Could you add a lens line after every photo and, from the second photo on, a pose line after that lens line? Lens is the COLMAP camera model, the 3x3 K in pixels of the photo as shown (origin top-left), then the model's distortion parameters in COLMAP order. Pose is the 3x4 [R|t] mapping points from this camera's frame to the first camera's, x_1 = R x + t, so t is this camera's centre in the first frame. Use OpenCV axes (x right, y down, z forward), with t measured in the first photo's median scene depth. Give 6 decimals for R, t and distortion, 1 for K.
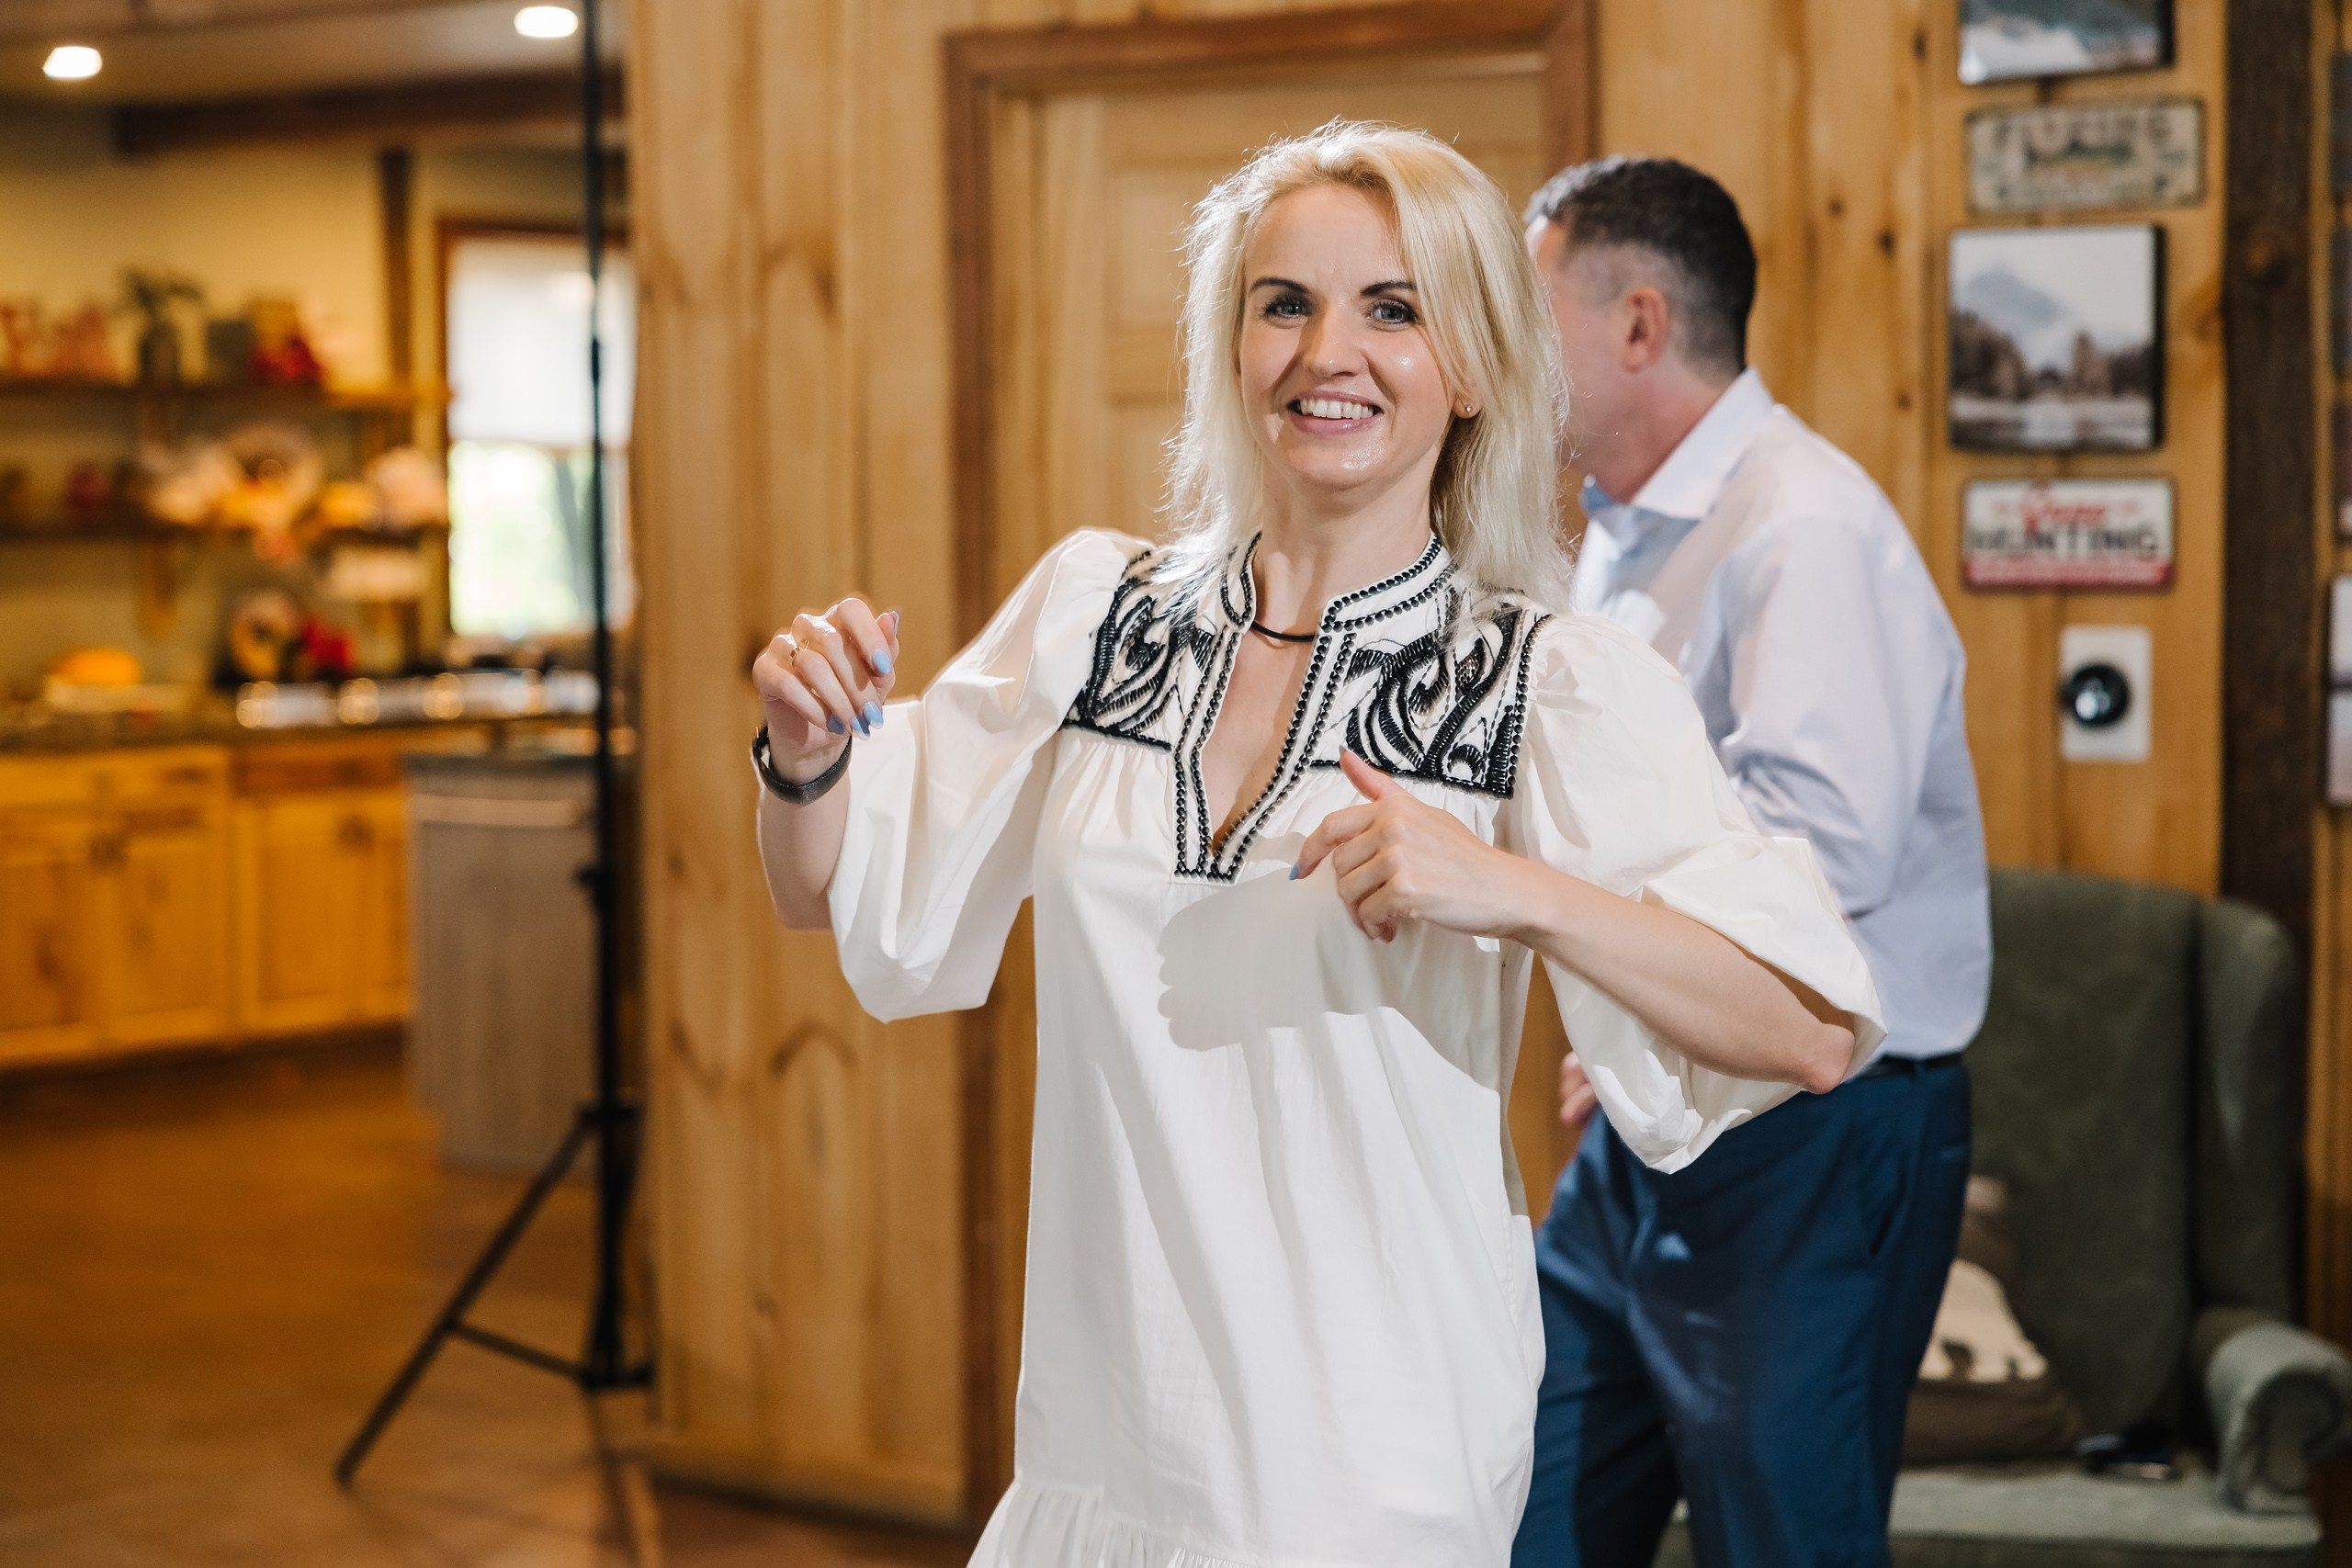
lens RADIAL K [[4628.7, 0, 1195.7], [0, 4628.7, 787.0], [0, 0, 1]] dist [0.017186, 0.000000]
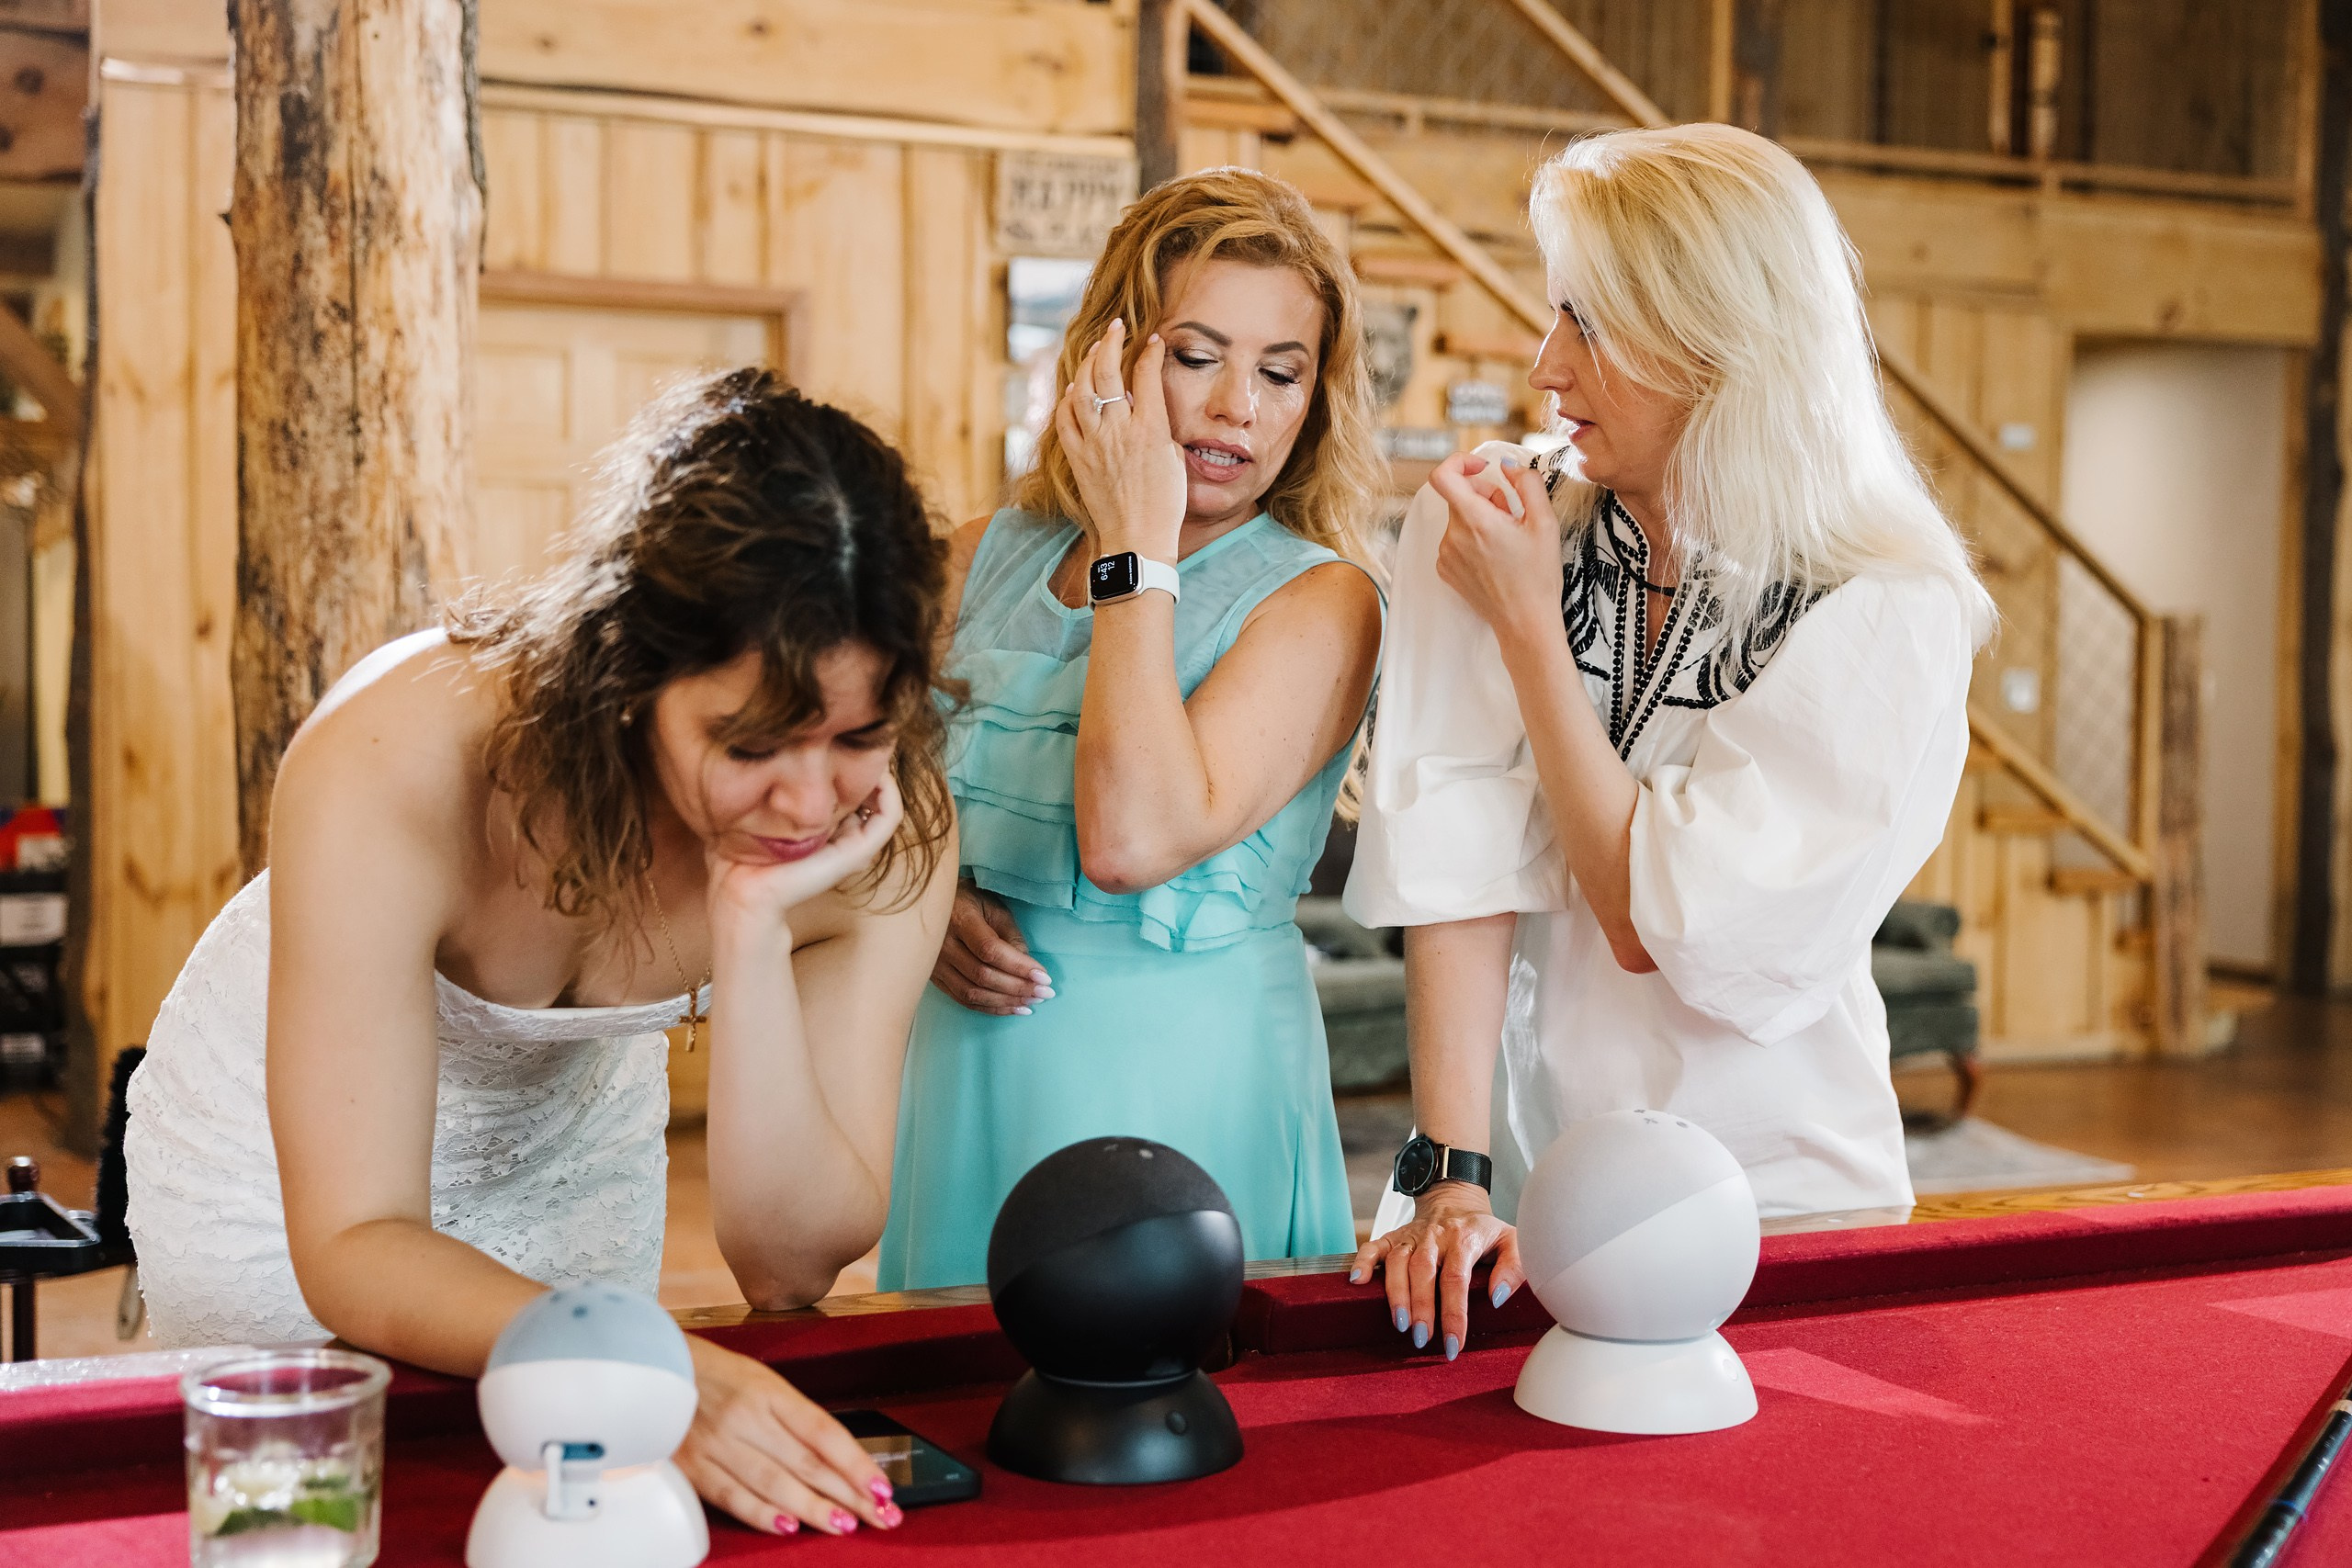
lens RADIAL K [[2906.3, 0, 1287.1], [0, 2906.3, 790.1], [0, 0, 1]] dist [-0.047326, 0.000000]
pose [[0.492832, -0.027064, 0.869704, -0.763571], [0.032759, 0.999385, 0.012536, 0.027804], [-0.869508, 0.022313, 0.493415, 0.183972]]
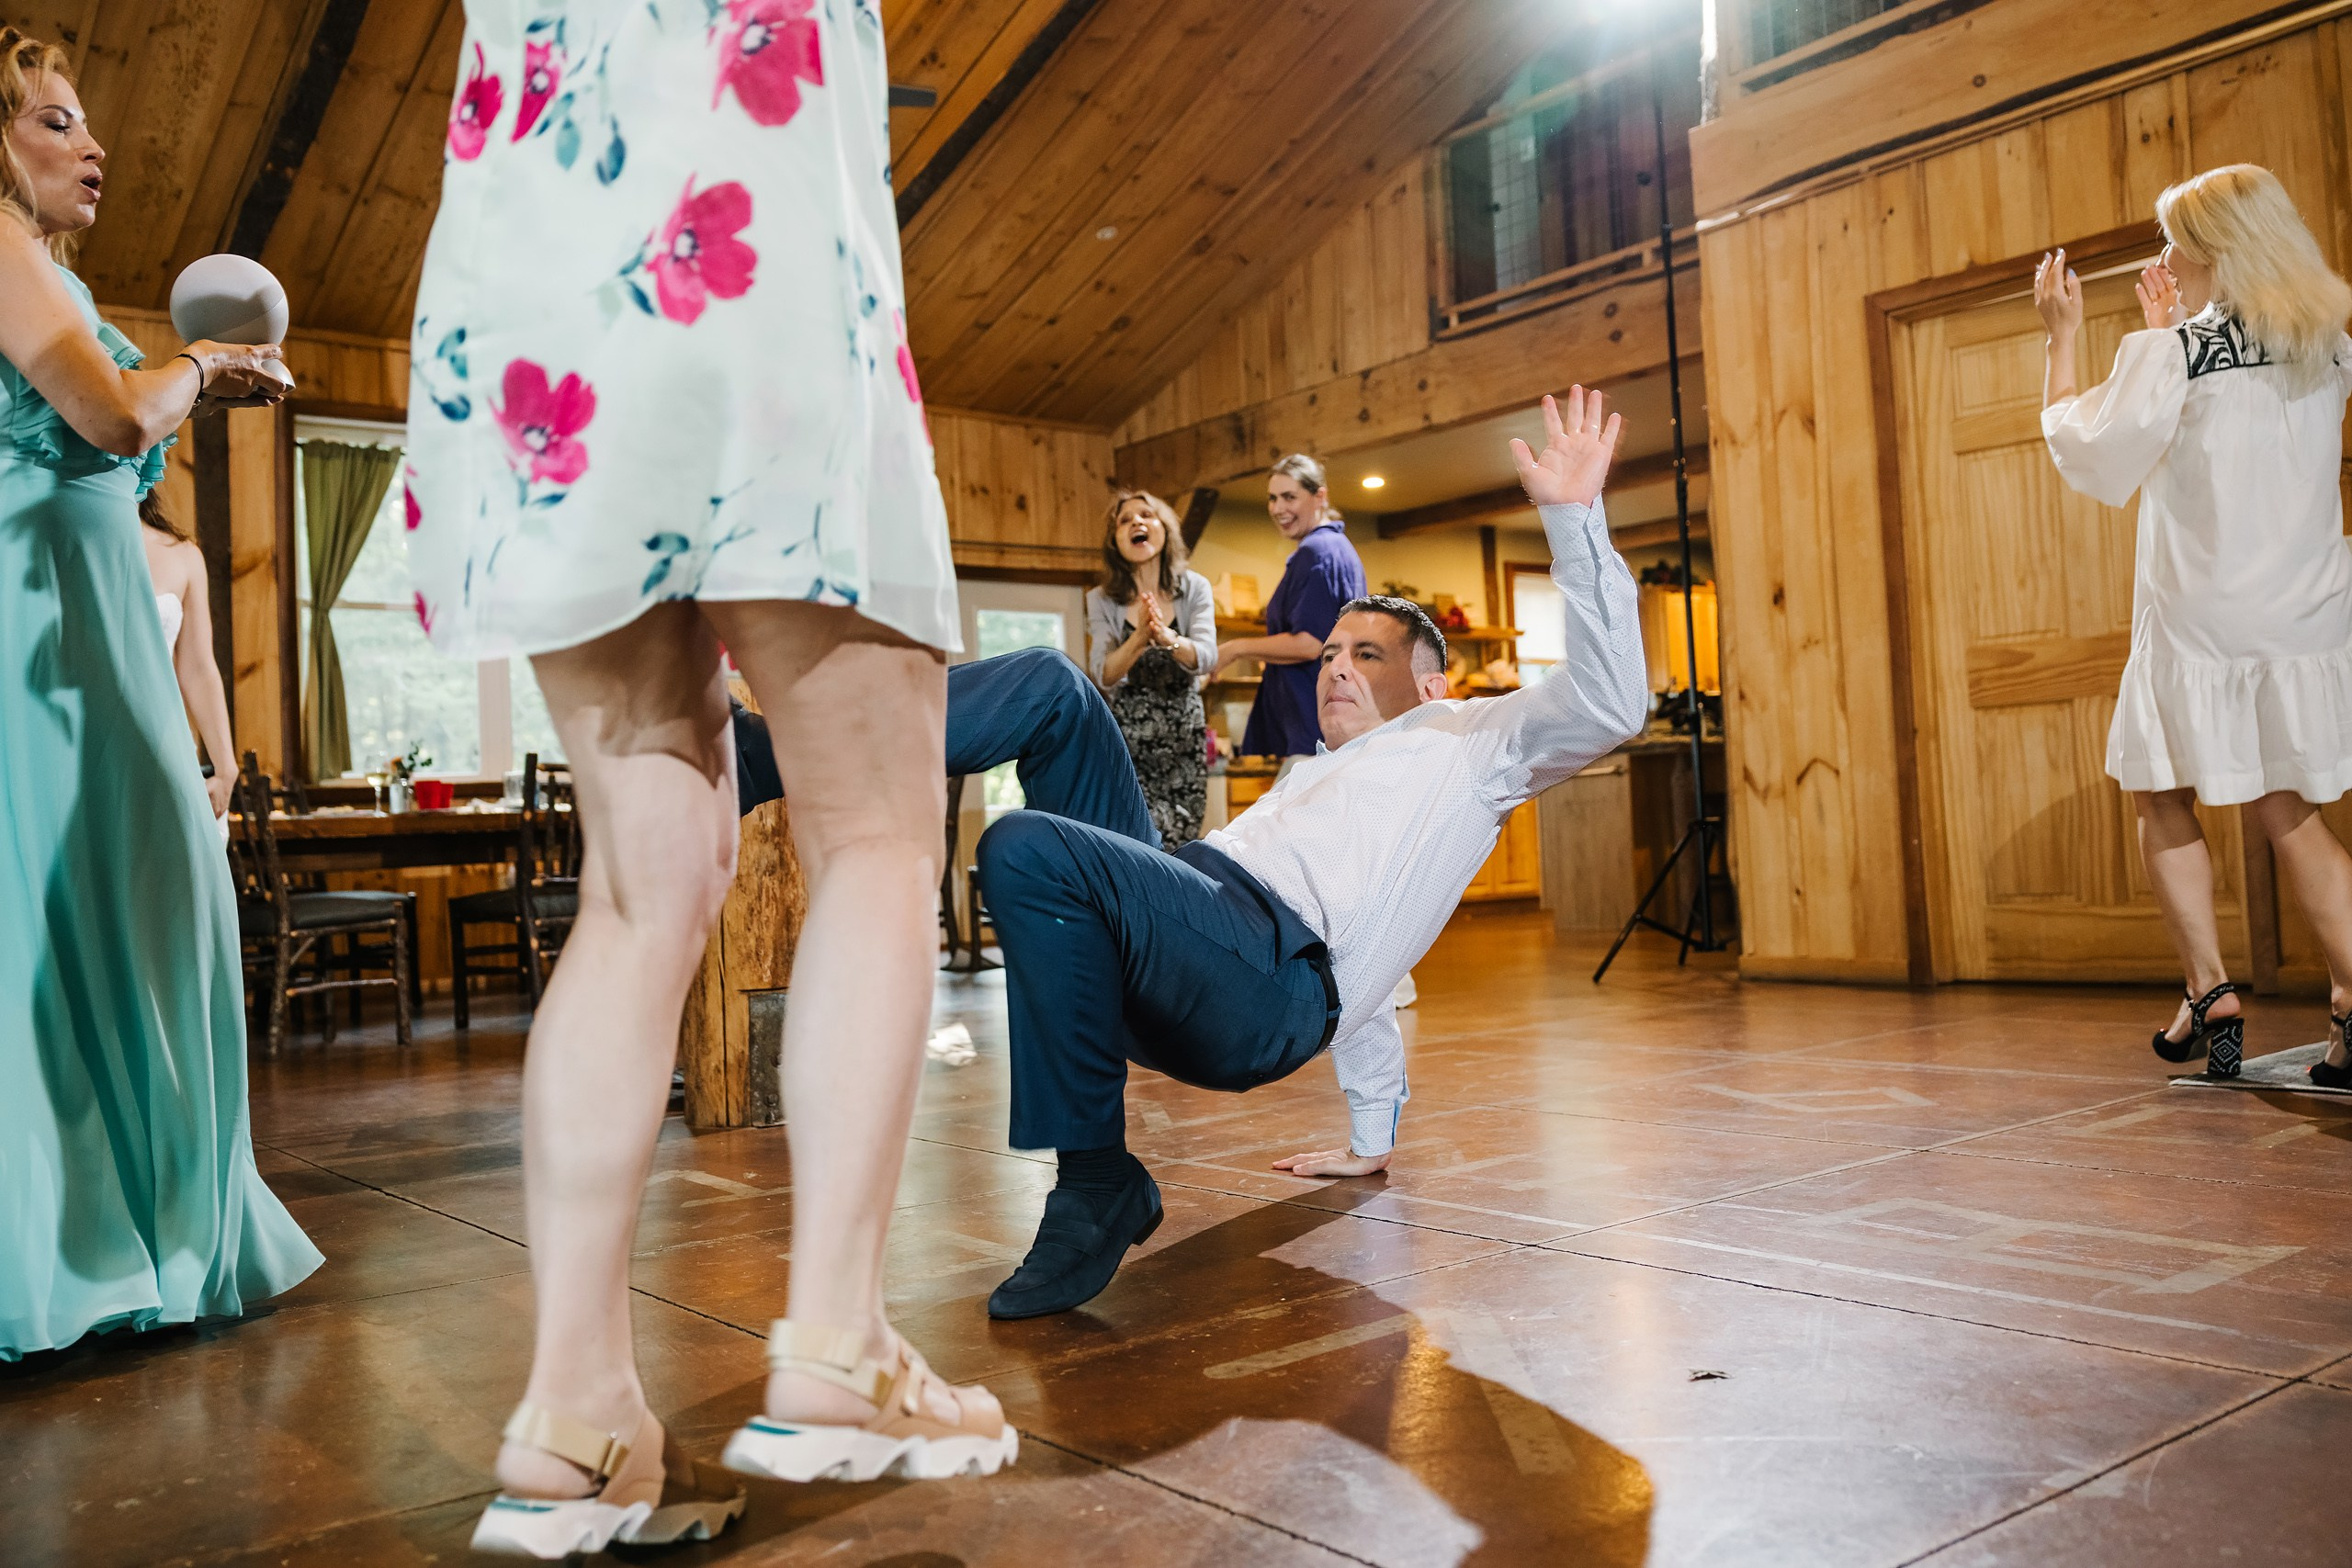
lens RADIAL K [[1932.7, 0, 1141.7], [0, 1932.7, 779.4], [0, 0, 1]] dist [-0.025371, 0.016271]
pose [[0.955987, -0.047018, -0.289617, -0.121500], [0.023022, 0.996054, -0.085712, 0.128863], [0.292504, 0.075272, 0.953297, 0.040951]]
